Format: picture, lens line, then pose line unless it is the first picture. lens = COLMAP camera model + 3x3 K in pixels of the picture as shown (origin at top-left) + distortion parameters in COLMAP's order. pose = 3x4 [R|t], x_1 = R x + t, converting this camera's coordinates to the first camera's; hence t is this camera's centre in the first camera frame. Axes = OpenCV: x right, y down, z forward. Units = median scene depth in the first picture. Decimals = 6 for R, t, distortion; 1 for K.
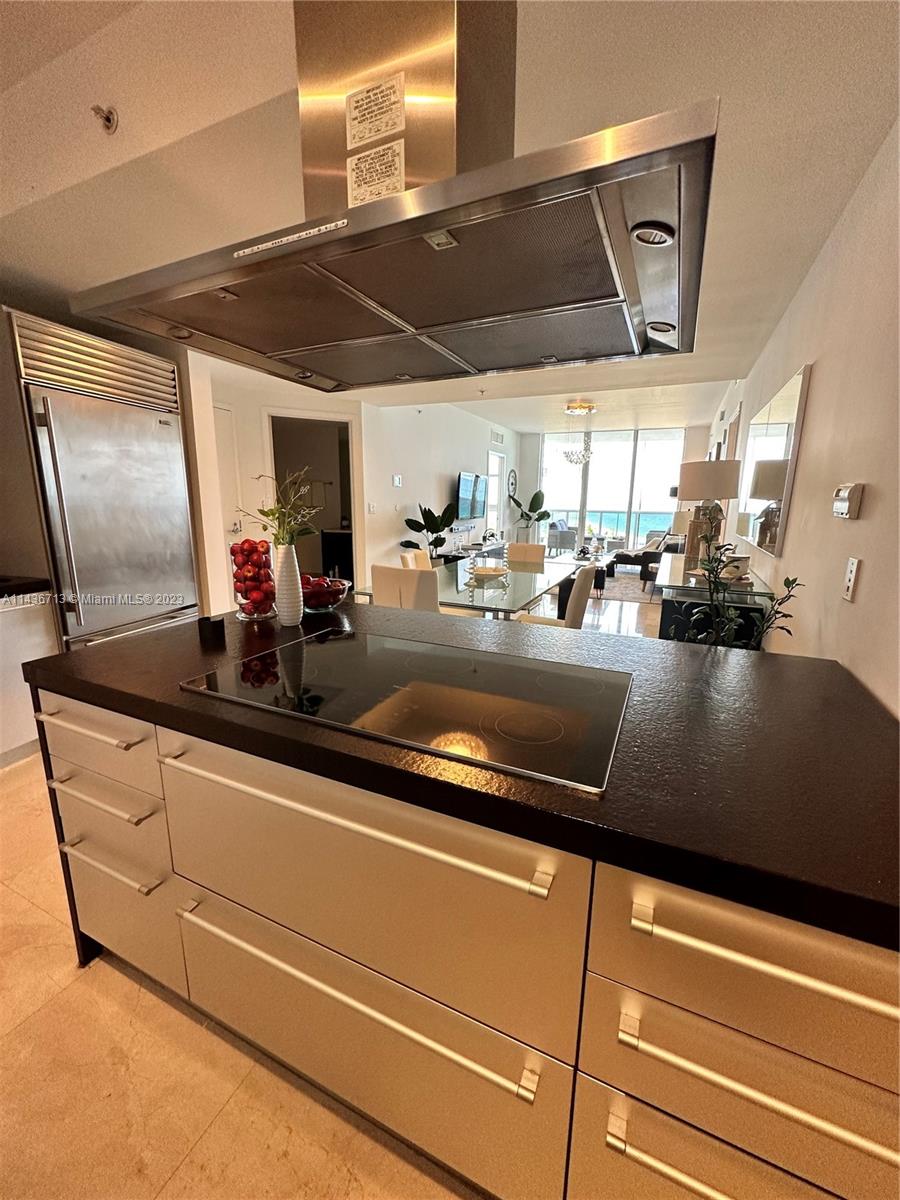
lens RADIAL K [[475.8, 0, 450.0], [0, 475.8, 600.0], [0, 0, 1]] dist [-0.001880, -0.000085]
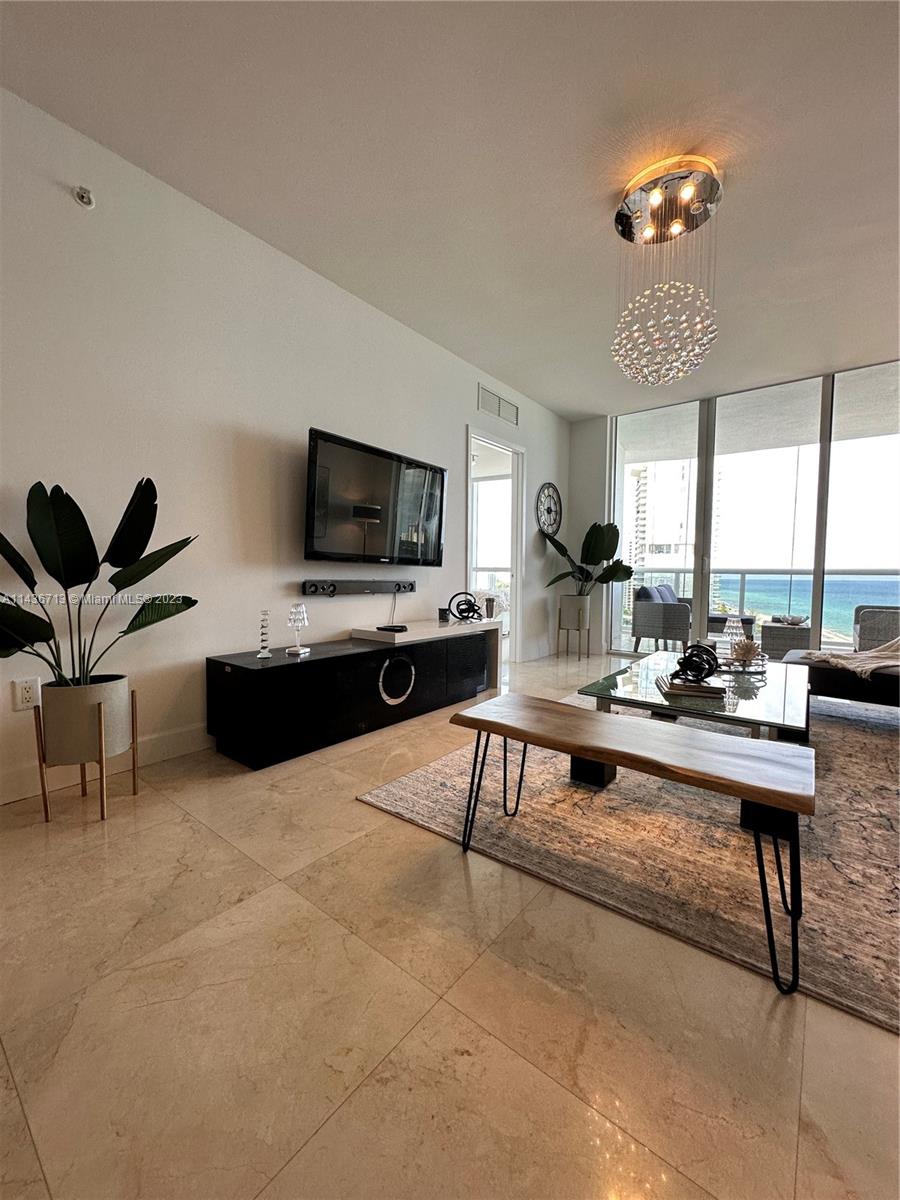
lens RADIAL K [[475.8, 0, 450.0], [0, 475.8, 600.0], [0, 0, 1]] dist [-0.001880, -0.000085]
pose [[0.972040, 0.012027, -0.234508, 0.145422], [-0.048989, 0.987098, -0.152436, -0.064371], [0.229650, 0.159663, 0.960088, 0.489422]]
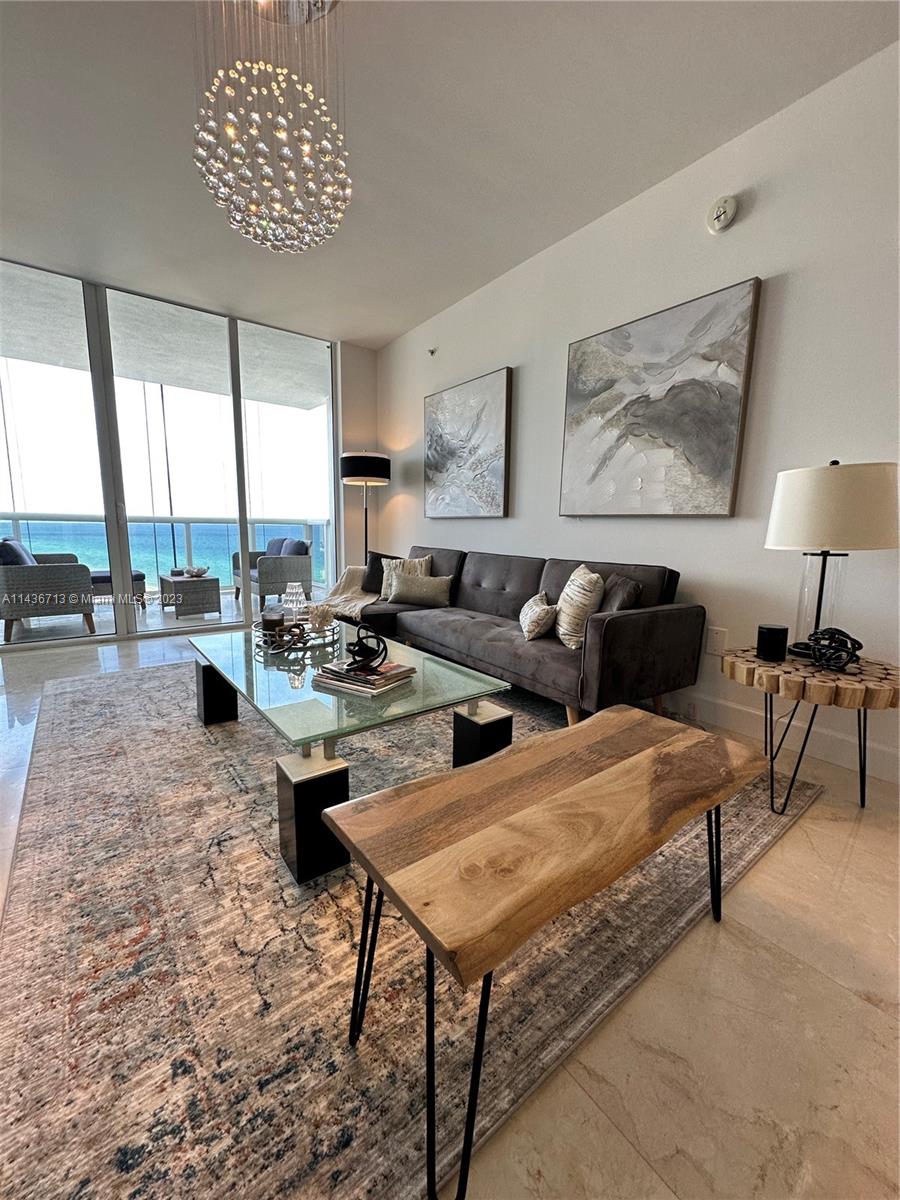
lens RADIAL K [[475.8, 0, 450.0], [0, 475.8, 600.0], [0, 0, 1]] dist [-0.001880, -0.000085]
pose [[0.472066, -0.132261, 0.871585, 0.072721], [0.169639, 0.983832, 0.057415, -0.094089], [-0.865087, 0.120751, 0.486871, 0.601776]]
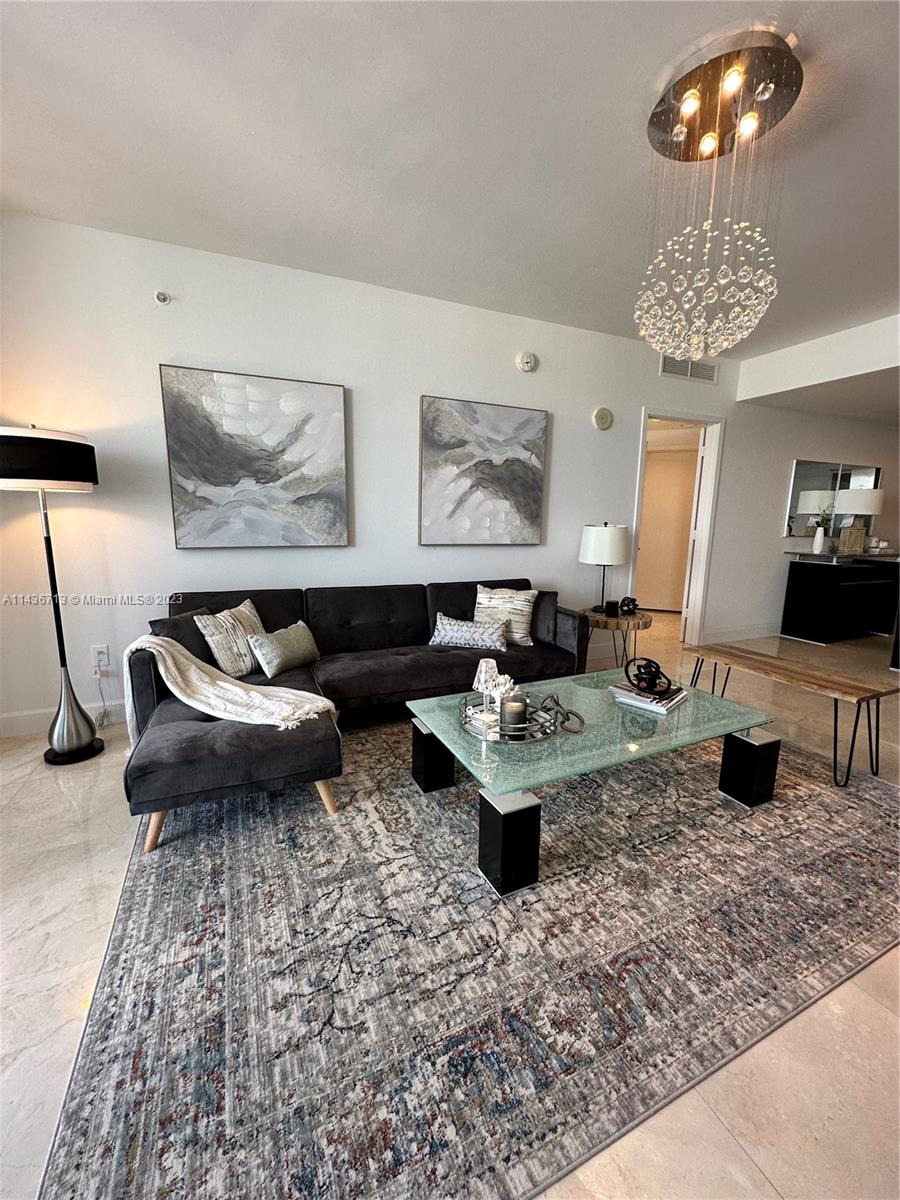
lens RADIAL K [[475.8, 0, 450.0], [0, 475.8, 600.0], [0, 0, 1]] dist [-0.001880, -0.000085]
pose [[-0.749022, -0.121754, 0.651261, 0.130154], [0.124320, 0.939682, 0.318656, -0.180629], [-0.650776, 0.319646, -0.688707, 0.895112]]
